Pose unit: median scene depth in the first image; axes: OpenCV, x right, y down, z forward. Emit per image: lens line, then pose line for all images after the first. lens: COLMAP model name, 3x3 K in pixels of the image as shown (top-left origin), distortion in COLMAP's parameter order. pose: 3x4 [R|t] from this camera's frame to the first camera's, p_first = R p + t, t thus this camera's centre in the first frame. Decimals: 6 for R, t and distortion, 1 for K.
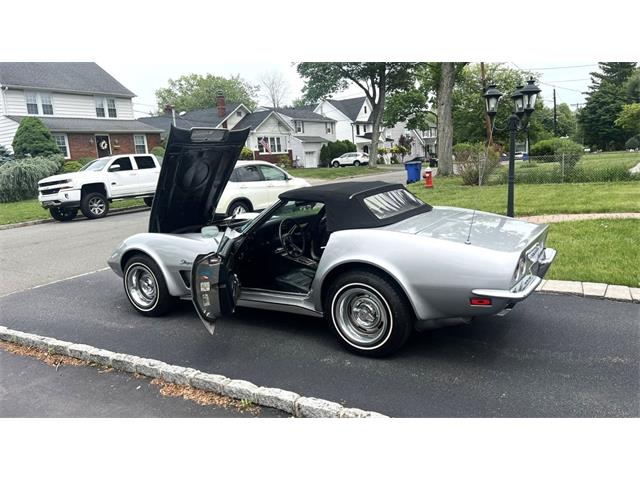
lens RADIAL K [[488.9, 0, 306.3], [0, 488.9, 222.2], [0, 0, 1]] dist [0.033989, -0.009861]
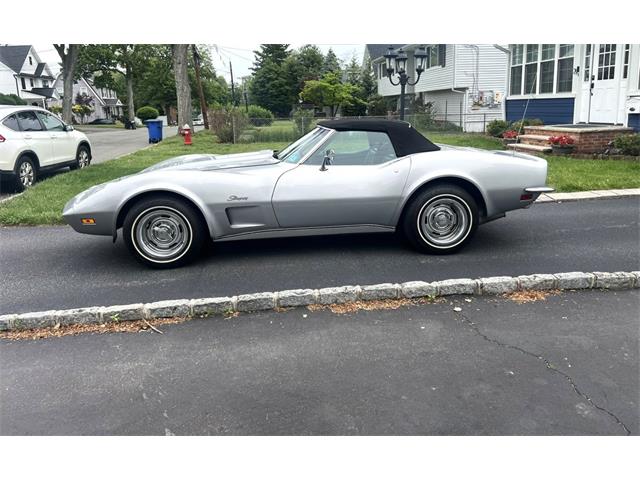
lens RADIAL K [[488.9, 0, 306.3], [0, 488.9, 222.2], [0, 0, 1]] dist [0.033989, -0.009861]
pose [[0.780179, -0.092751, 0.618641, -0.169355], [0.052356, 0.995159, 0.083174, 0.013274], [-0.623361, -0.032501, 0.781259, 0.046287]]
